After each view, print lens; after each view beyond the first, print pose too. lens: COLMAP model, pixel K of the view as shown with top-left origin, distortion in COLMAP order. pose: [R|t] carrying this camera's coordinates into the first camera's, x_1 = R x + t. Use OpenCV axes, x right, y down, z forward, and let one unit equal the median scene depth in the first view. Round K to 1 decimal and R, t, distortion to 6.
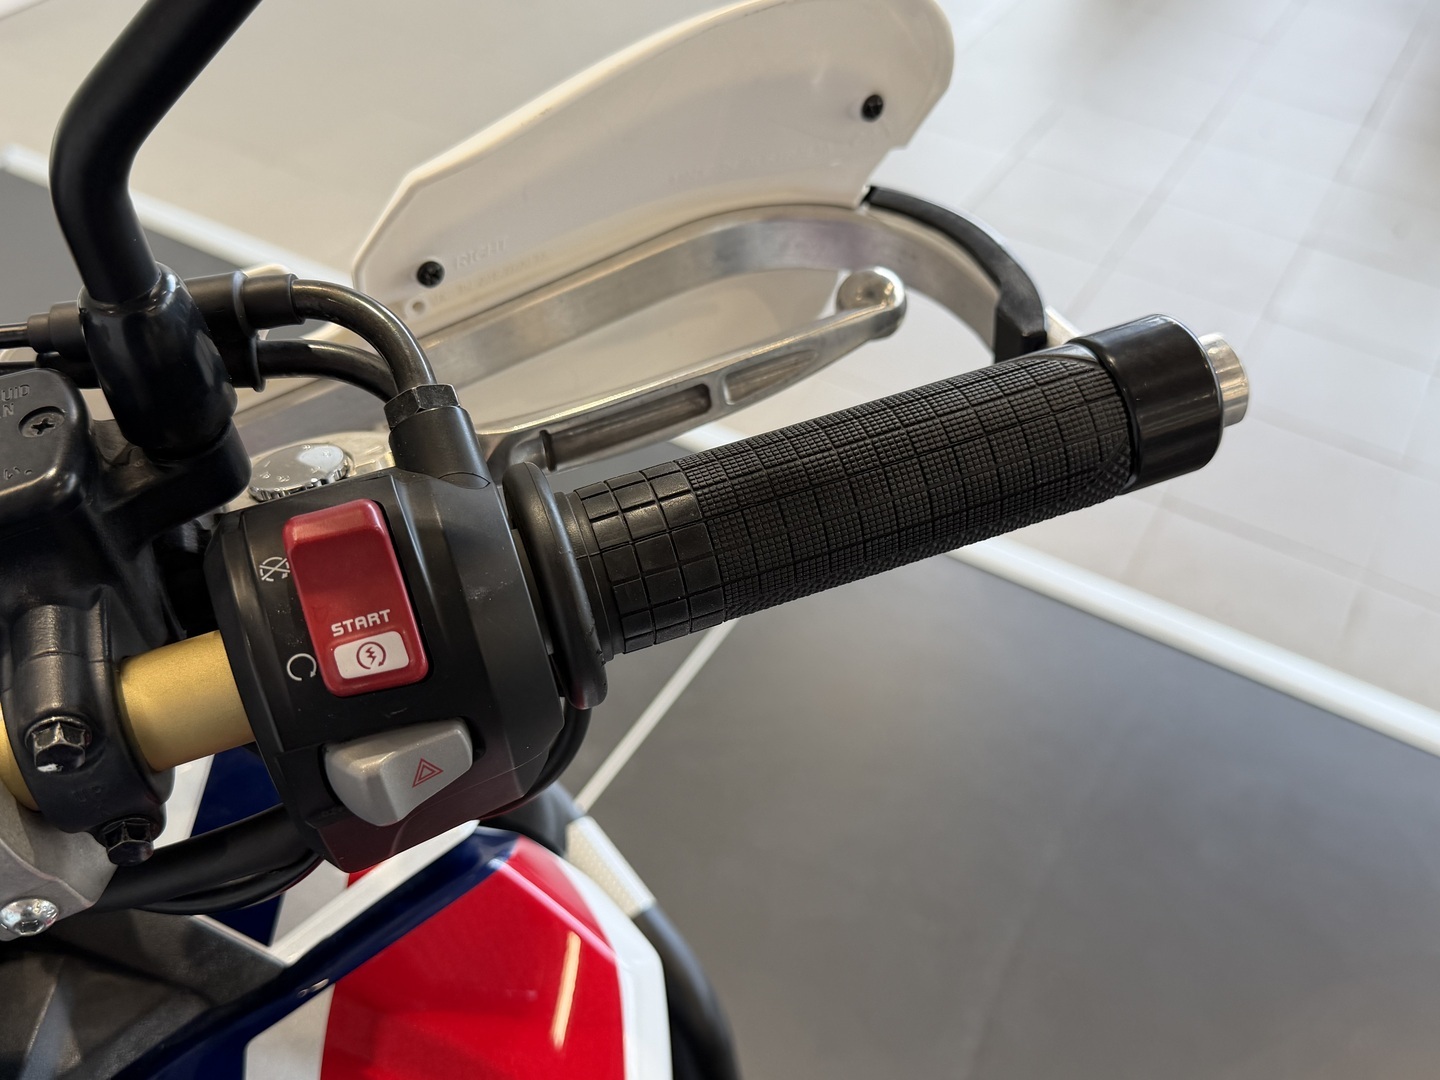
lens RADIAL K [[1381.2, 0, 716.0], [0, 1381.2, 538.8], [0, 0, 1]] dist [0.081940, 0.000000]
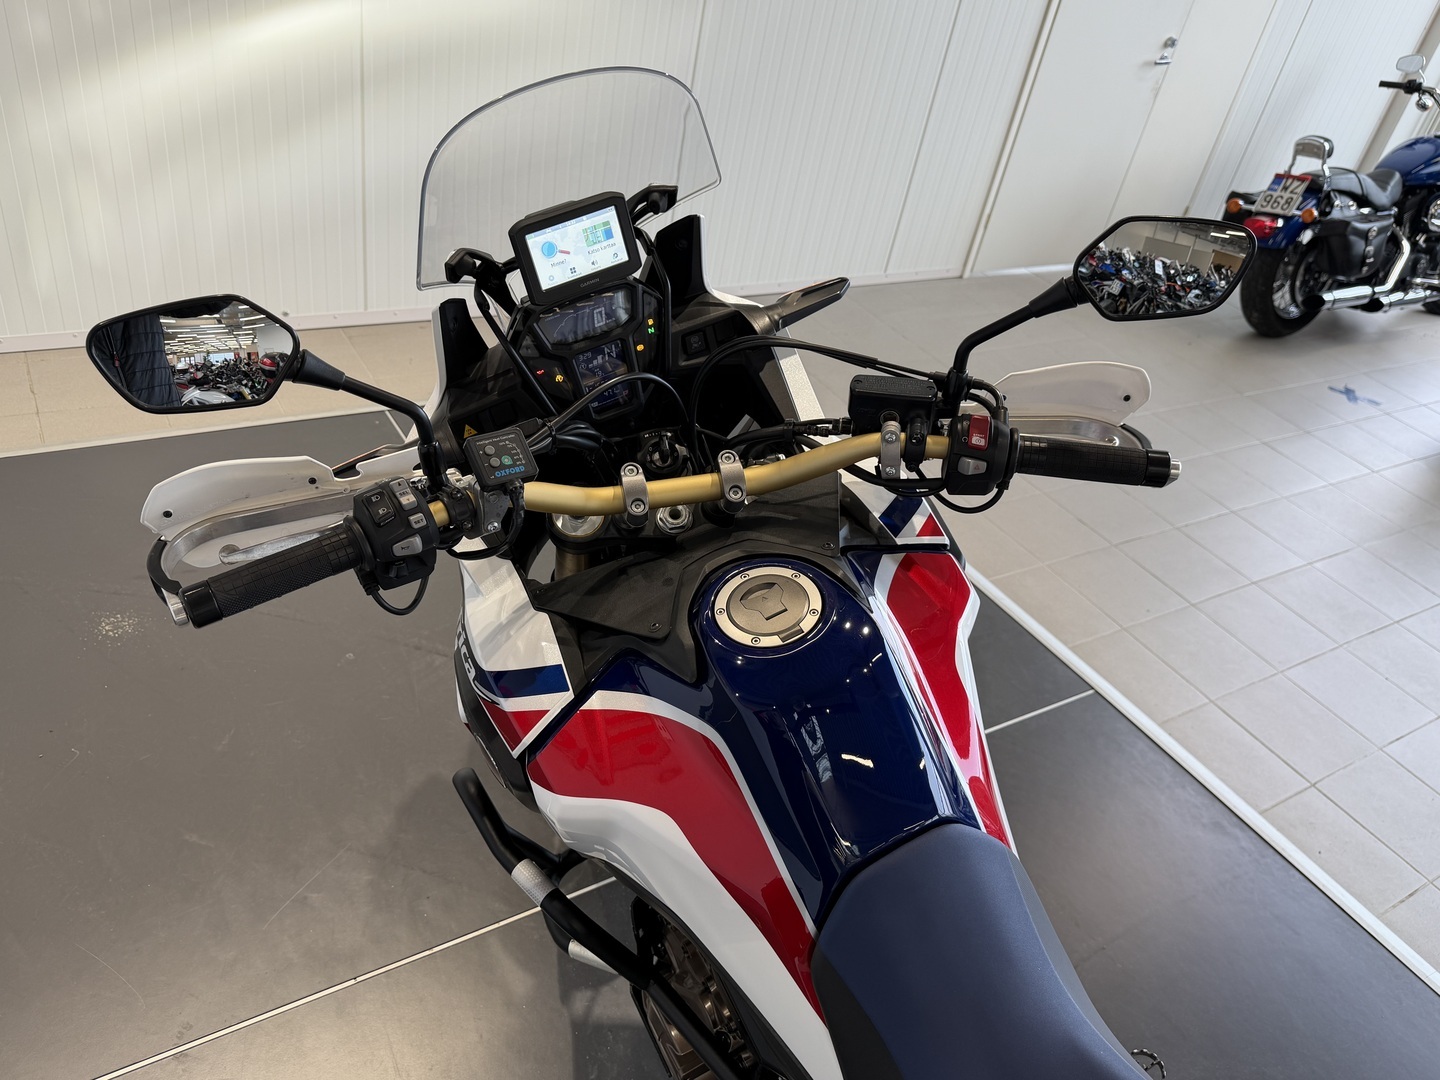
lens RADIAL K [[1025.4, 0, 712.9], [0, 1025.4, 552.7], [0, 0, 1]] dist [0.032819, 0.005635]
pose [[0.867243, 0.367707, -0.335680, 0.304250], [-0.420854, 0.901641, -0.099628, 1.110751], [0.266029, 0.227674, 0.936693, -2.488038]]
